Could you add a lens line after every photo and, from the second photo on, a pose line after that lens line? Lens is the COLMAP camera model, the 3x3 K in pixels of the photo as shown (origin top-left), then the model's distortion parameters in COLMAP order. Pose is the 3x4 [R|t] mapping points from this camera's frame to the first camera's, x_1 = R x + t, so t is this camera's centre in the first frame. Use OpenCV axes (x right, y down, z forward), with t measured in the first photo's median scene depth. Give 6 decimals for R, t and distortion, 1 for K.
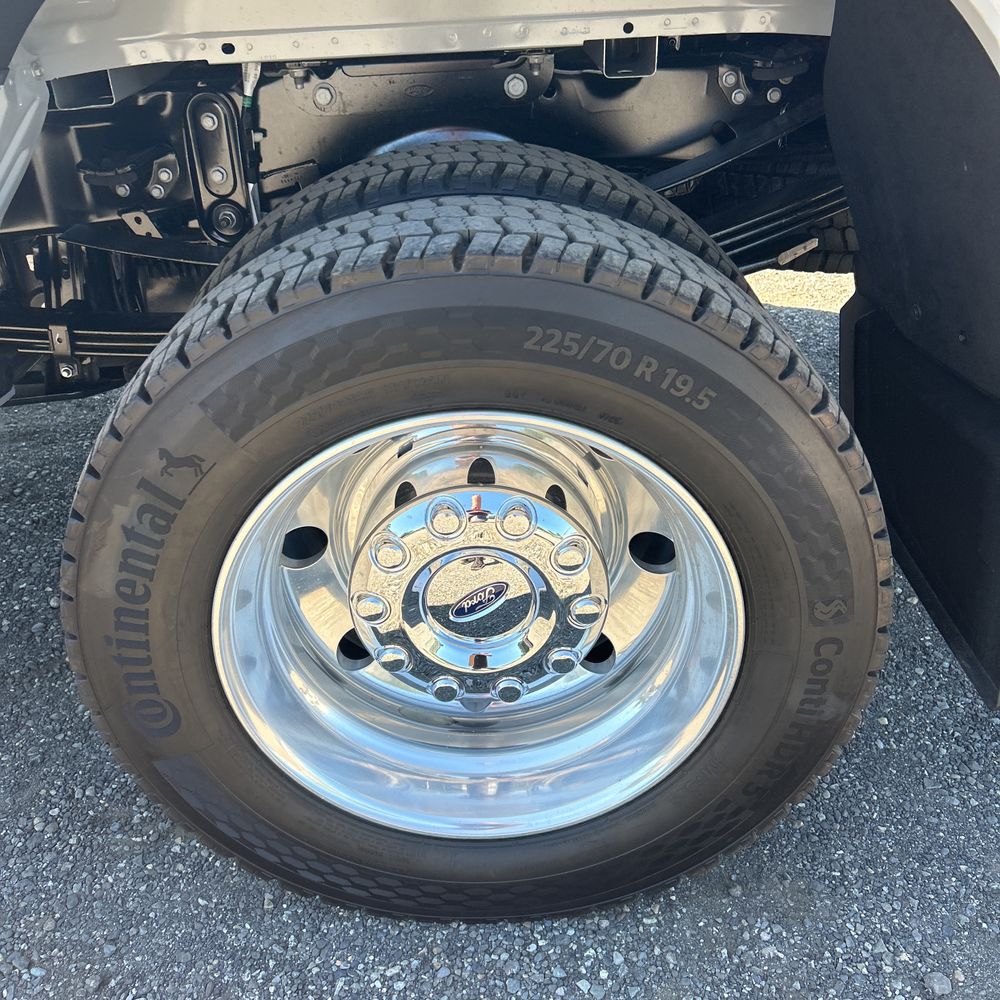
lens RADIAL K [[1011.7, 0, 497.2], [0, 1011.7, 502.2], [0, 0, 1]] dist [0.014304, 0.013208]
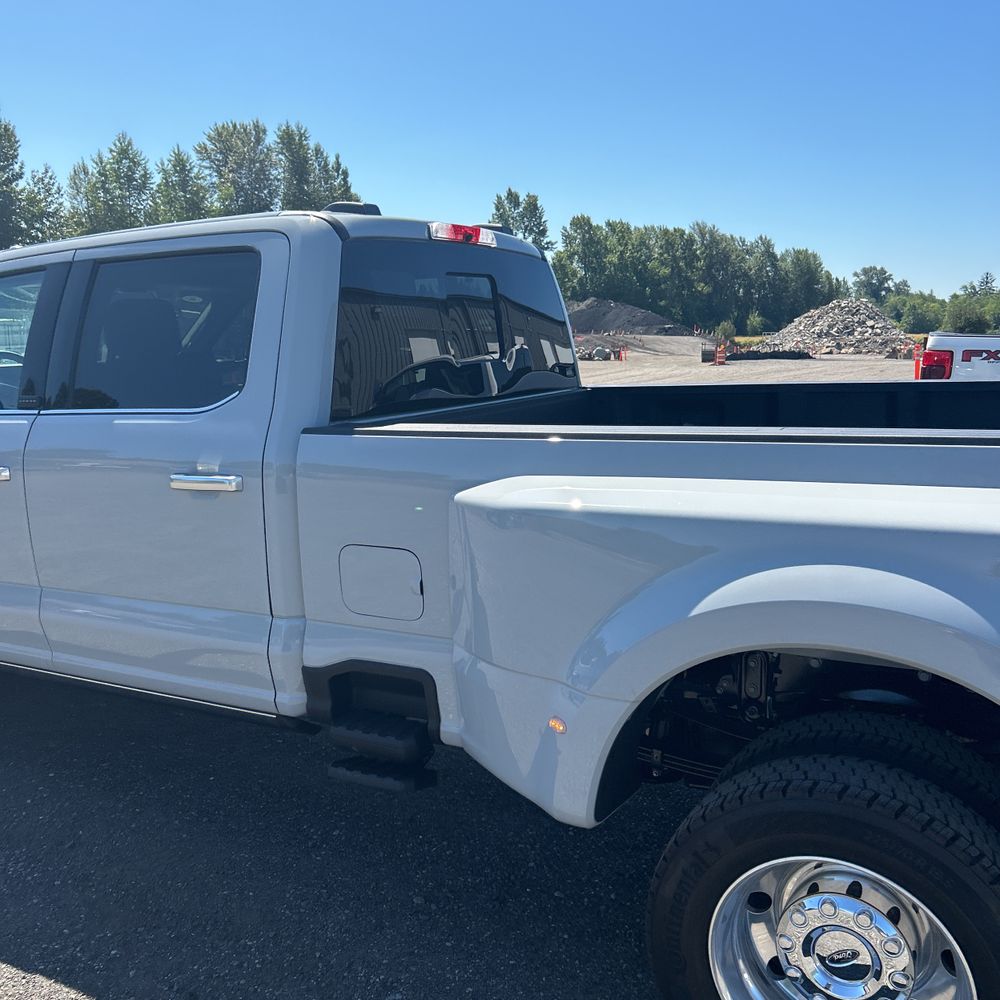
lens RADIAL K [[1011.7, 0, 497.2], [0, 1011.7, 502.2], [0, 0, 1]] dist [0.014304, 0.013208]
pose [[0.866168, 0.097835, -0.490082, 0.290233], [-0.254227, 0.930541, -0.263555, -0.033846], [0.430257, 0.352875, 0.830878, -1.270674]]
